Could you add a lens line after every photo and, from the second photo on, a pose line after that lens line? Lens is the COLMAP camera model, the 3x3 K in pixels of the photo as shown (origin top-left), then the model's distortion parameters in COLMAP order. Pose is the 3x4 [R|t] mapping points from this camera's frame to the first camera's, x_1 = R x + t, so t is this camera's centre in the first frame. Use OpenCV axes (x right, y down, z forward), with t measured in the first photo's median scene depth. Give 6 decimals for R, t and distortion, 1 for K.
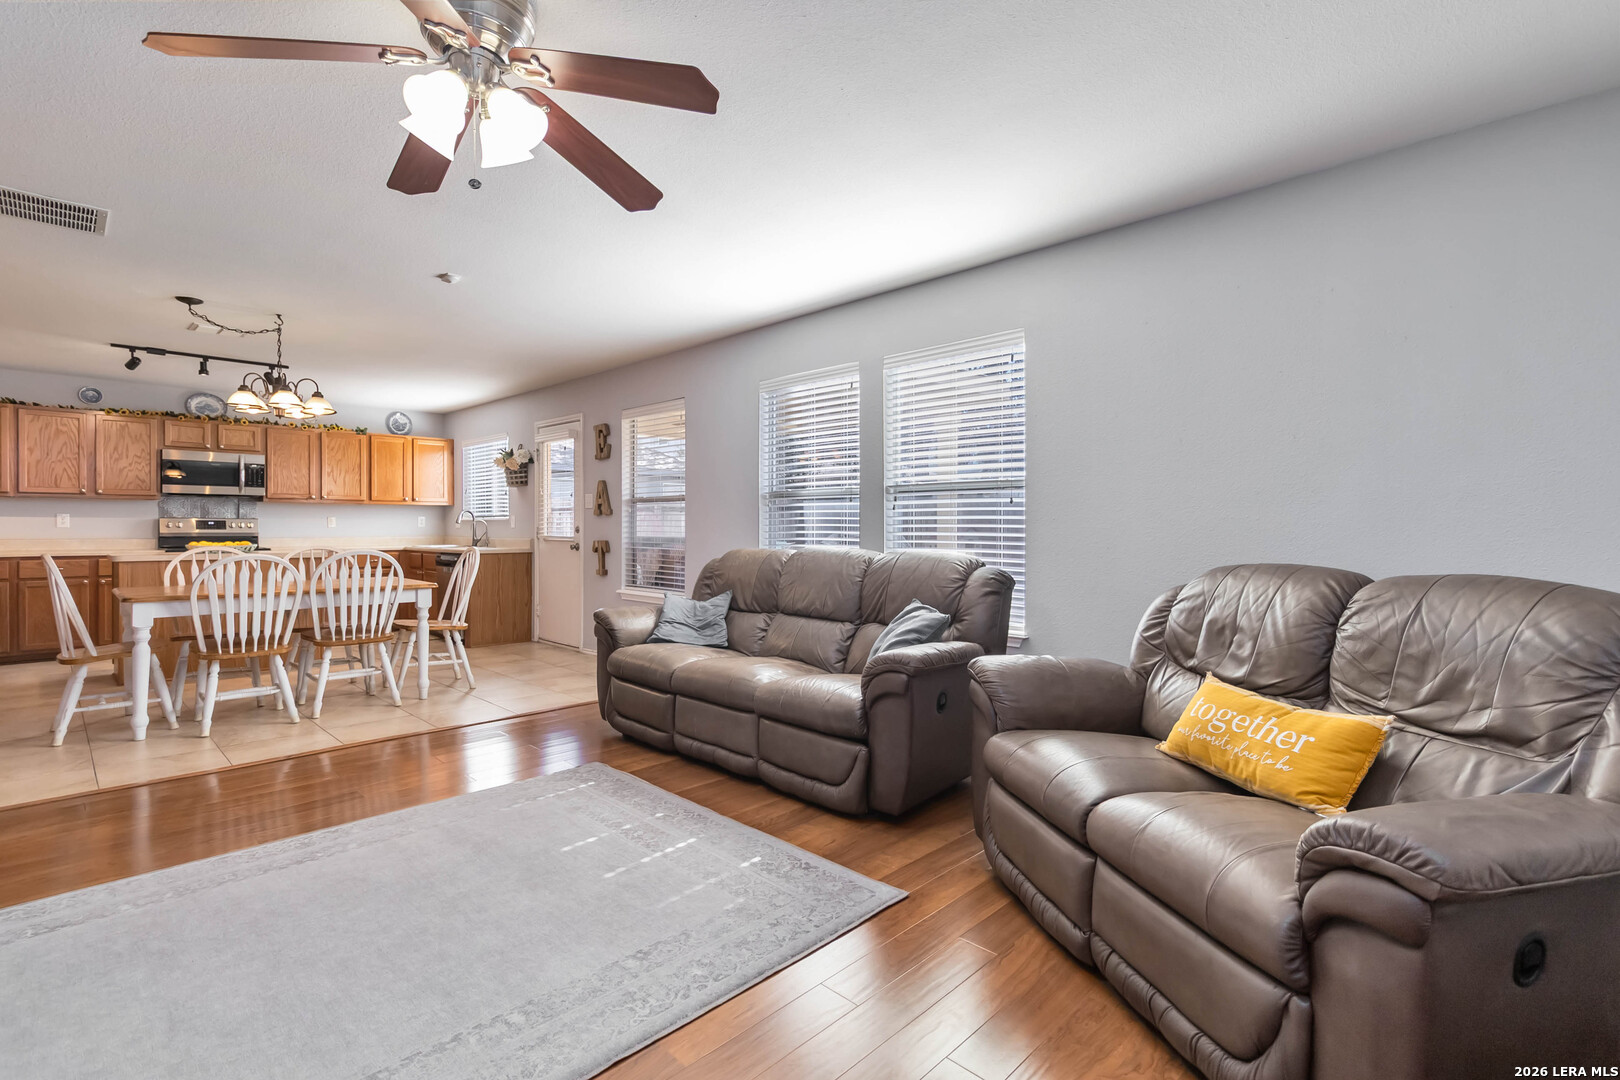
lens RADIAL K [[757.7, 0, 822.1], [0, 757.7, 531.3], [0, 0, 1]] dist [-0.001078, 0.001999]
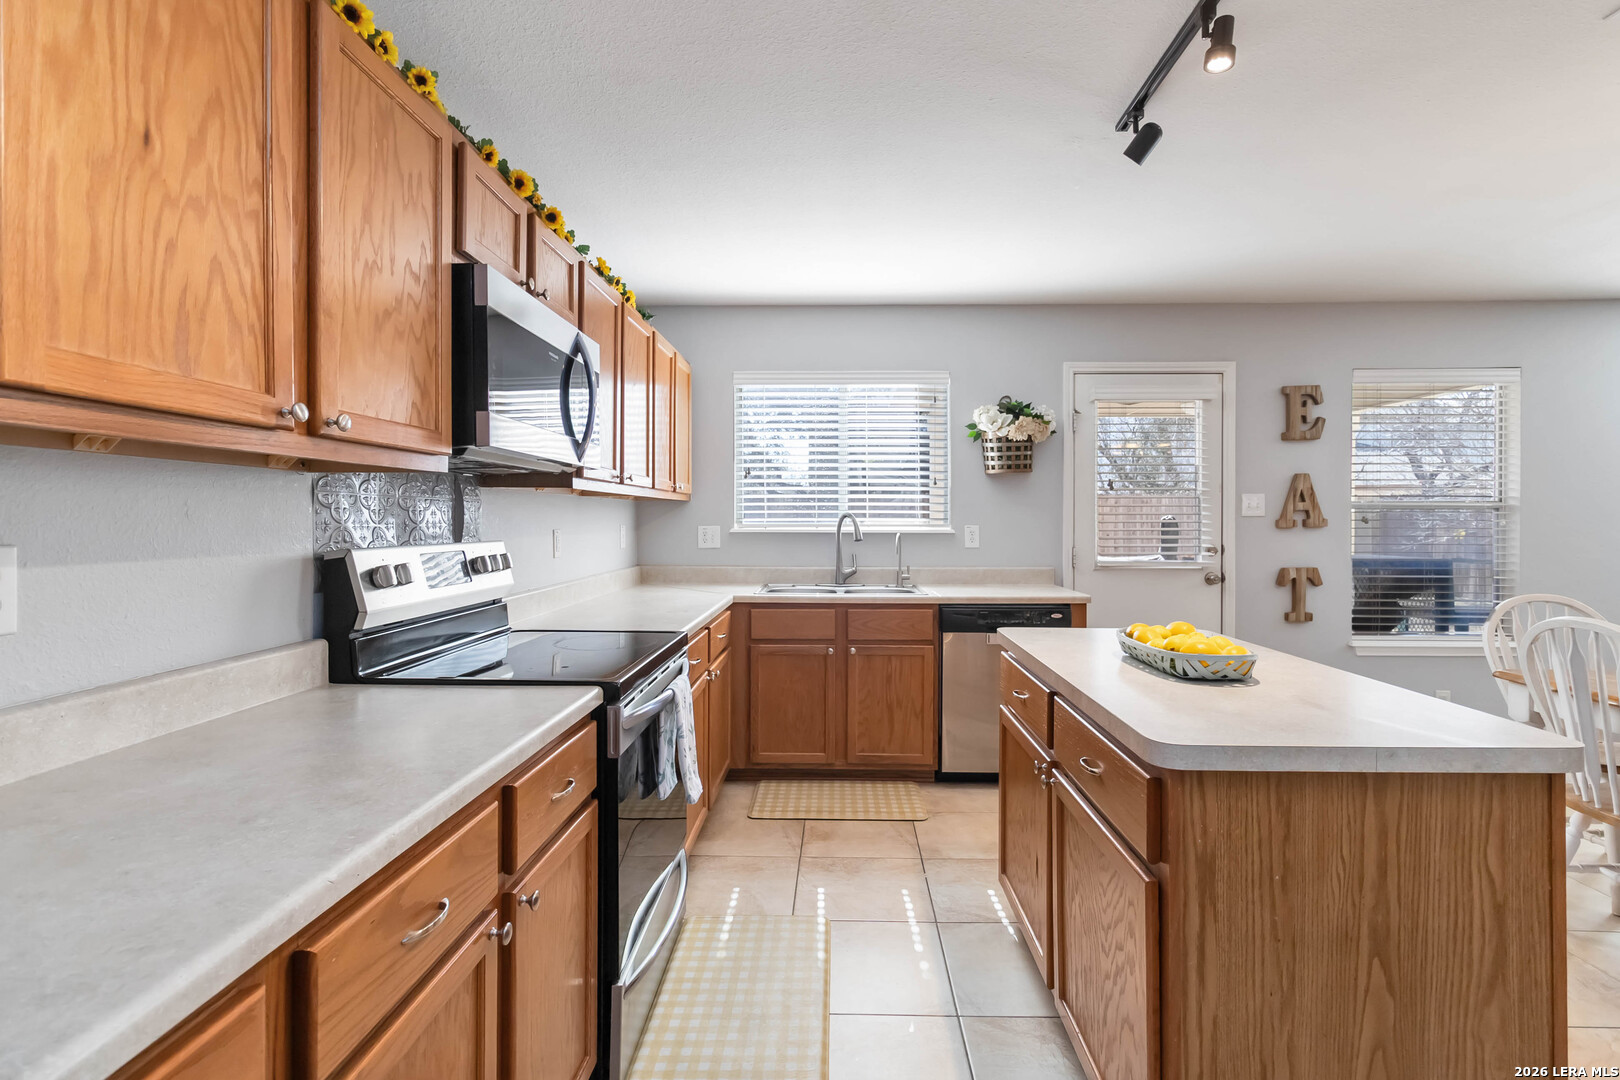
lens RADIAL K [[757.7, 0, 800.1], [0, 757.7, 524.4], [0, 0, 1]] dist [-0.001078, 0.001999]
pose [[0.752899, -0.005903, 0.658110, -0.975142], [0.005241, 0.999982, 0.002974, -0.026583], [-0.658115, 0.001210, 0.752916, 0.756264]]
